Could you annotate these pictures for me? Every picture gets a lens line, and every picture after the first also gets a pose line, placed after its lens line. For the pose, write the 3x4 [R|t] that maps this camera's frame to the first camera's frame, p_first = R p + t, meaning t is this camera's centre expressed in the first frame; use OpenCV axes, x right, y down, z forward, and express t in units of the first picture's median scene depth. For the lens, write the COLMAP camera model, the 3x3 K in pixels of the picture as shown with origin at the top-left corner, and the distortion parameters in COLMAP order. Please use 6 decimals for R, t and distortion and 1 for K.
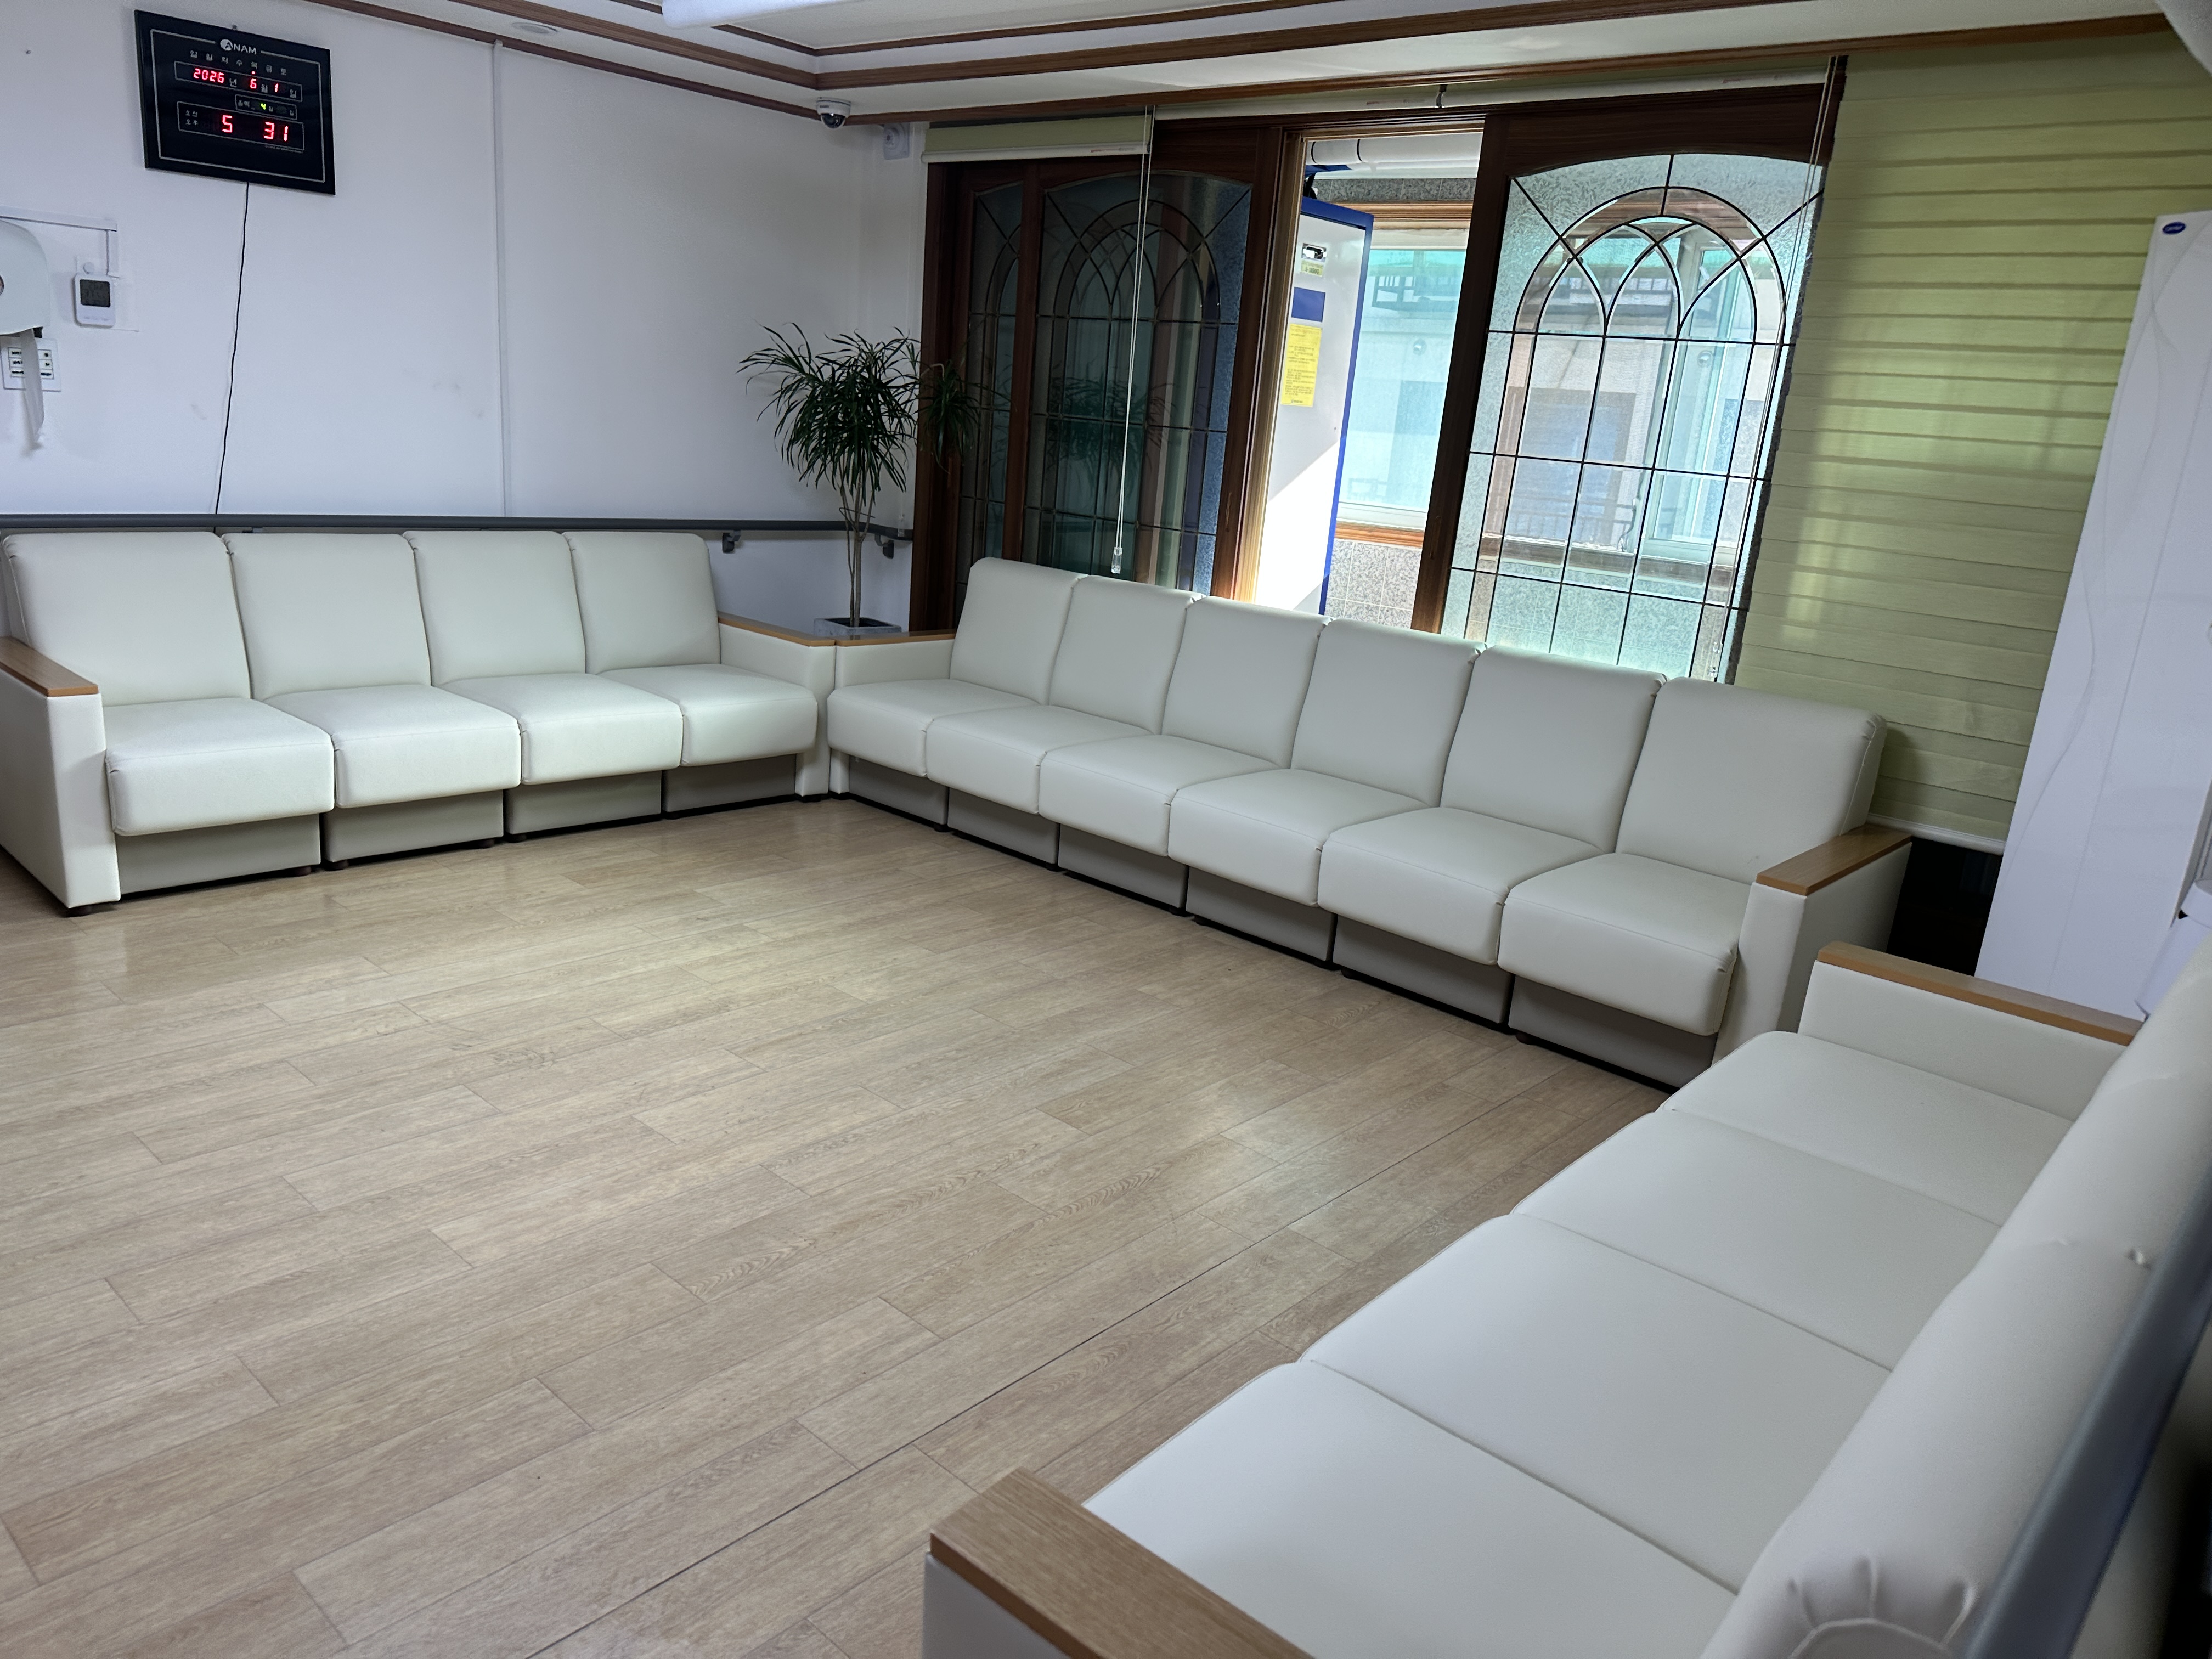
lens RADIAL K [[1582.4, 0, 1095.5], [0, 1582.4, 839.5], [0, 0, 1]] dist [0.025987, -0.037755]
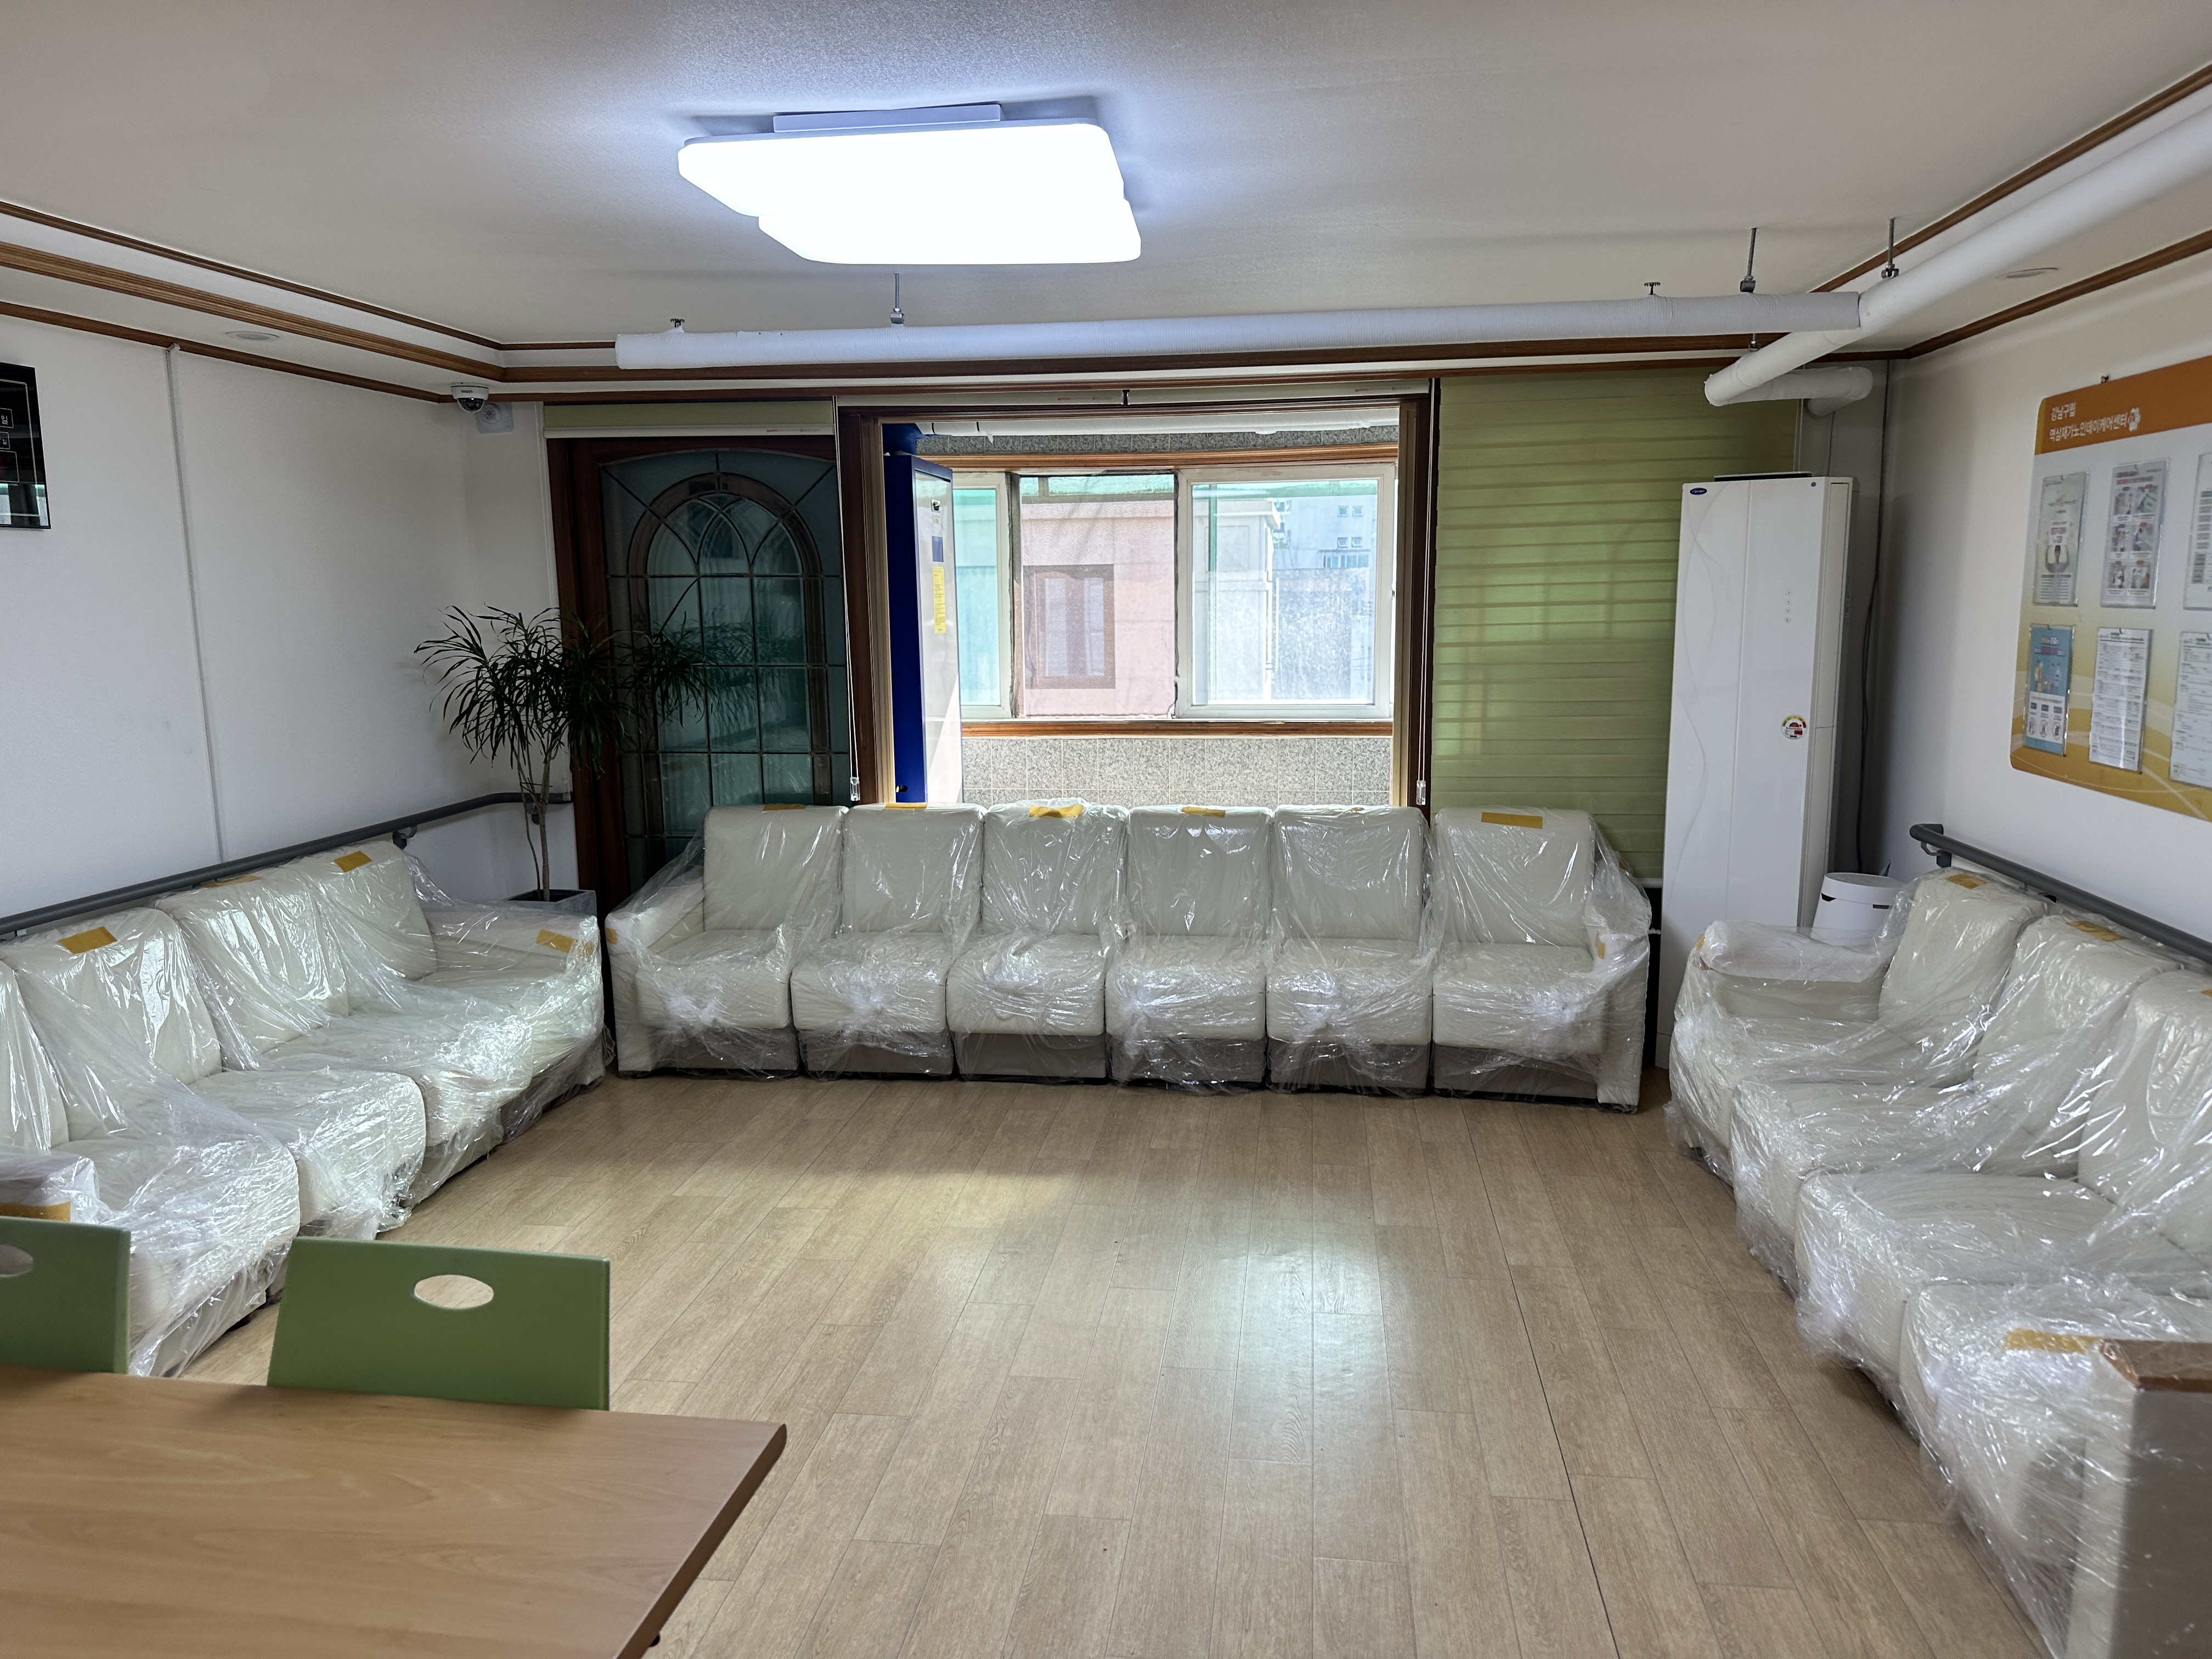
lens RADIAL K [[1582.4, 0, 1121.0], [0, 1582.4, 827.1], [0, 0, 1]] dist [0.025987, -0.037755]
pose [[0.809198, -0.178428, 0.559788, -0.554629], [0.231034, 0.972651, -0.023946, -0.104085], [-0.540205, 0.148707, 0.828290, 0.009892]]
